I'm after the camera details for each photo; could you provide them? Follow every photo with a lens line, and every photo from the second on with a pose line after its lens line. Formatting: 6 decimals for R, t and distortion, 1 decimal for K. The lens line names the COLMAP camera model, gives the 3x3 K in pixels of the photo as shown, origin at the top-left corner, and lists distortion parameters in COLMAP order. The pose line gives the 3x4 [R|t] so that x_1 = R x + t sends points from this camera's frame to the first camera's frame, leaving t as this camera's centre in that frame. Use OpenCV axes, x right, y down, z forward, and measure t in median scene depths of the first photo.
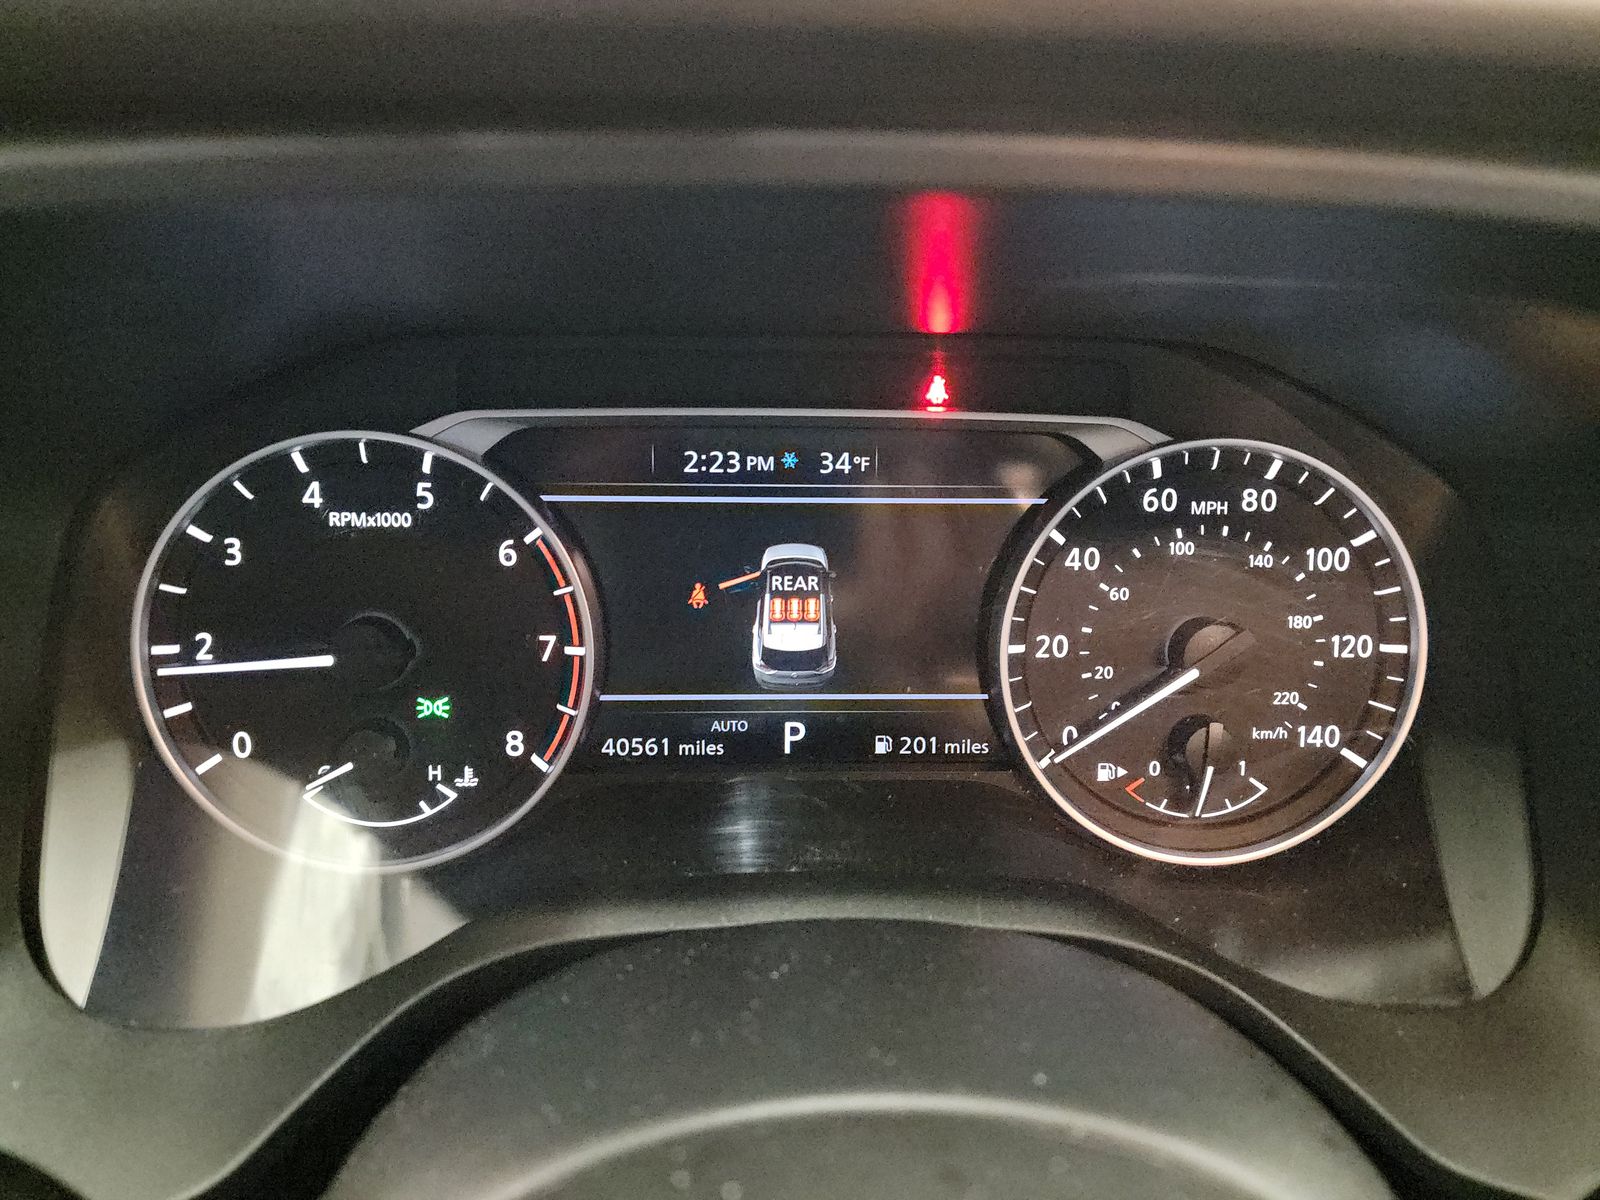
lens RADIAL K [[1122.1, 0, 807.3], [0, 1122.1, 598.3], [0, 0, 1]] dist [0.002611, 0.002643]
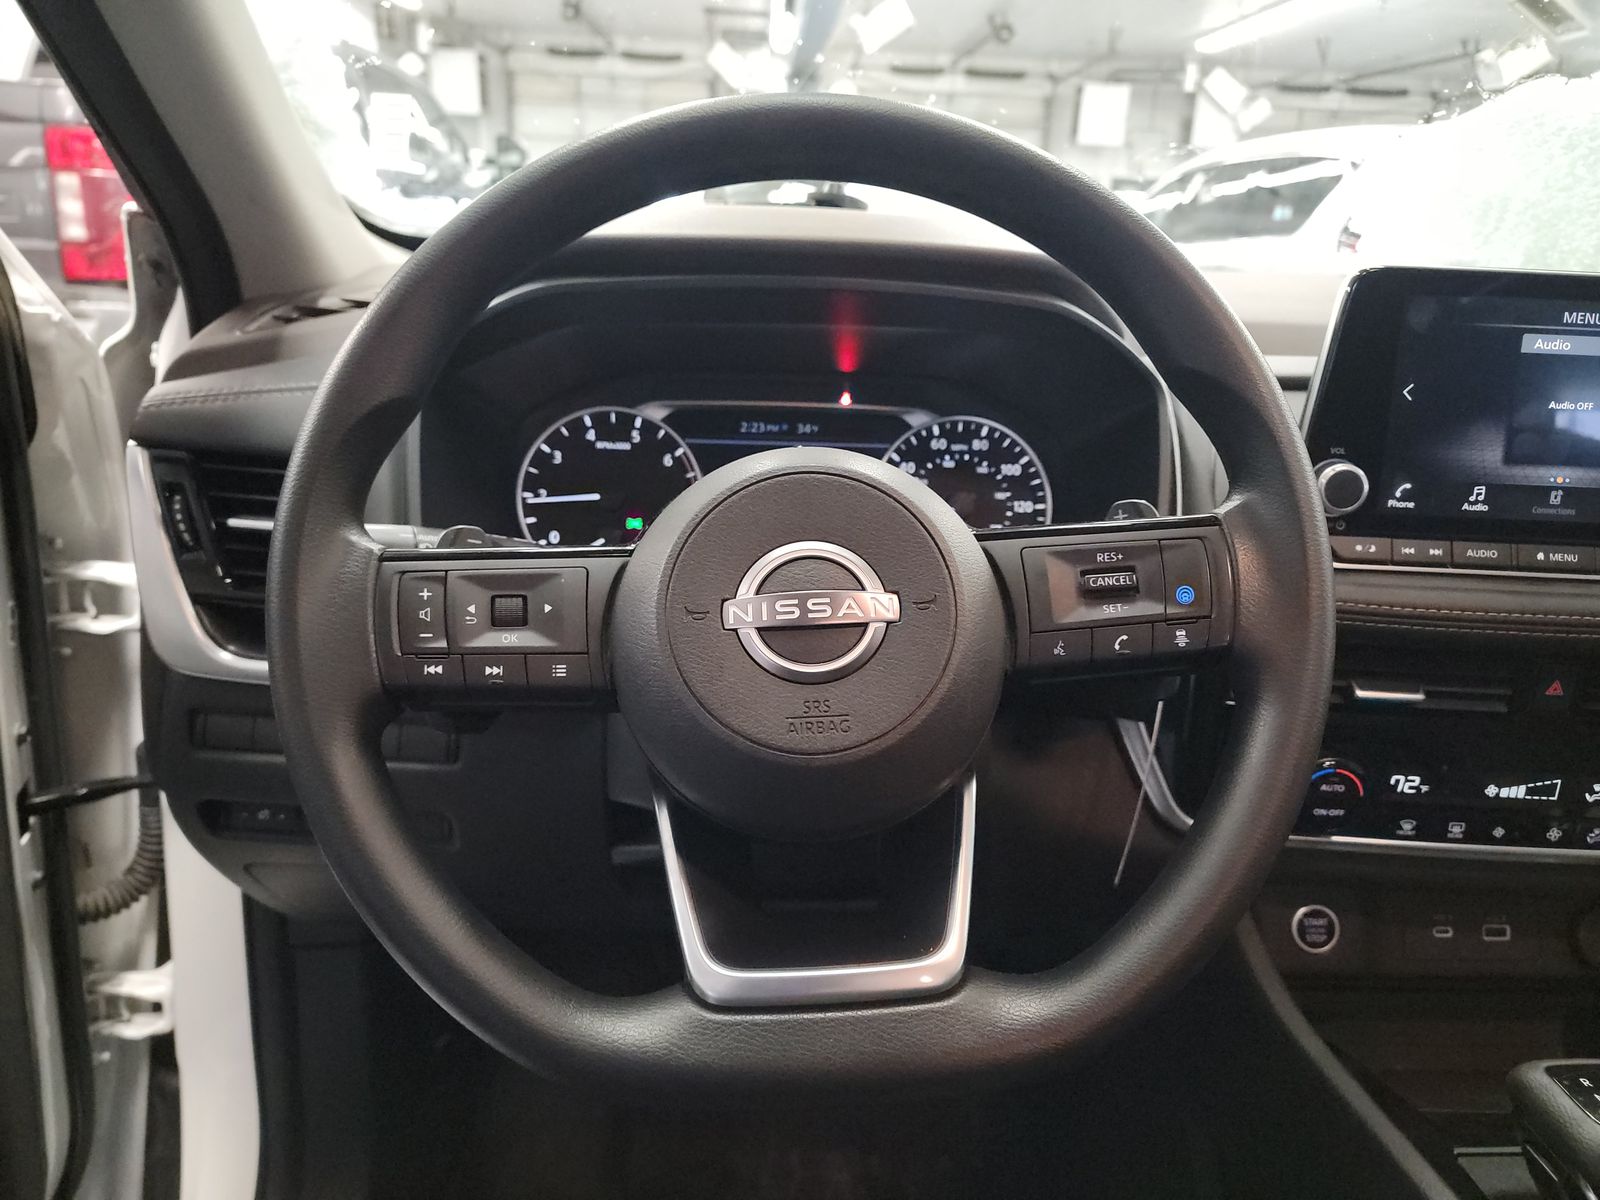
lens RADIAL K [[1122.1, 0, 796.3], [0, 1122.1, 601.4], [0, 0, 1]] dist [0.002611, 0.002643]
pose [[0.999662, 0.013186, -0.022406, 0.068353], [-0.017195, 0.981746, -0.189420, 0.709519], [0.019500, 0.189741, 0.981640, -1.310372]]
